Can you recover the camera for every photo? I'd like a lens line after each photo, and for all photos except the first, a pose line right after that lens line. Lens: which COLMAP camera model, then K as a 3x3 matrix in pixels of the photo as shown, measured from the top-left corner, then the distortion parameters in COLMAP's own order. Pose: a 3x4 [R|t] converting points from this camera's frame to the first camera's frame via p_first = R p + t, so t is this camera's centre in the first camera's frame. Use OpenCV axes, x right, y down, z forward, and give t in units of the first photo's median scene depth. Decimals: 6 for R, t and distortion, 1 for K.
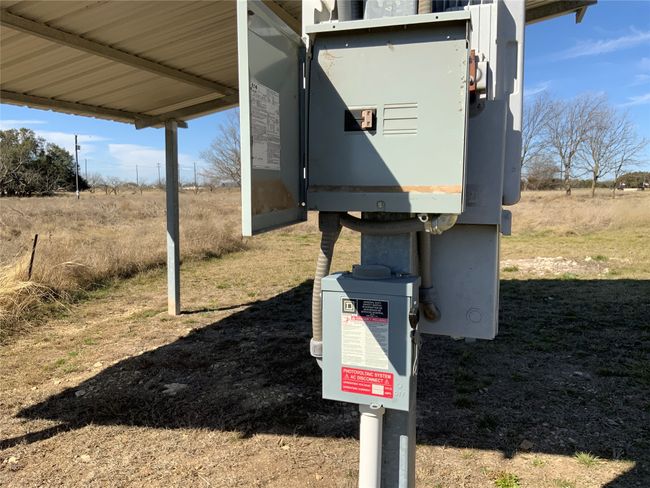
lens RADIAL K [[540.4, 0, 326.7], [0, 540.4, 243.6], [0, 0, 1]] dist [0.018144, -0.000975]
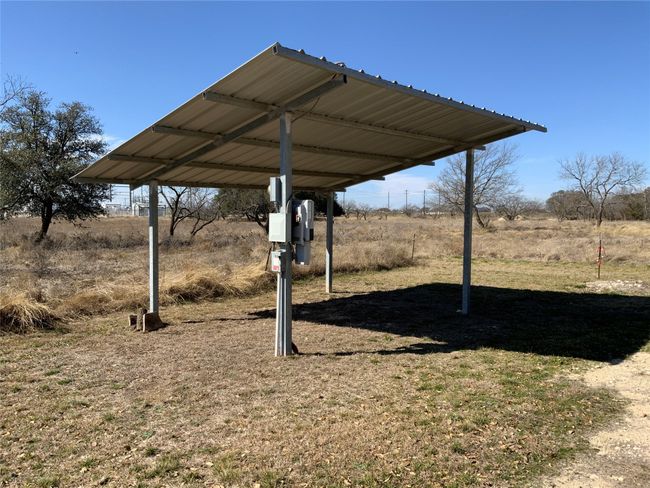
lens RADIAL K [[540.4, 0, 324.4], [0, 540.4, 243.8], [0, 0, 1]] dist [0.018144, -0.000975]
pose [[0.895675, 0.028794, -0.443776, 0.295516], [-0.048255, 0.998302, -0.032620, 0.012879], [0.442083, 0.050631, 0.895544, -0.386957]]
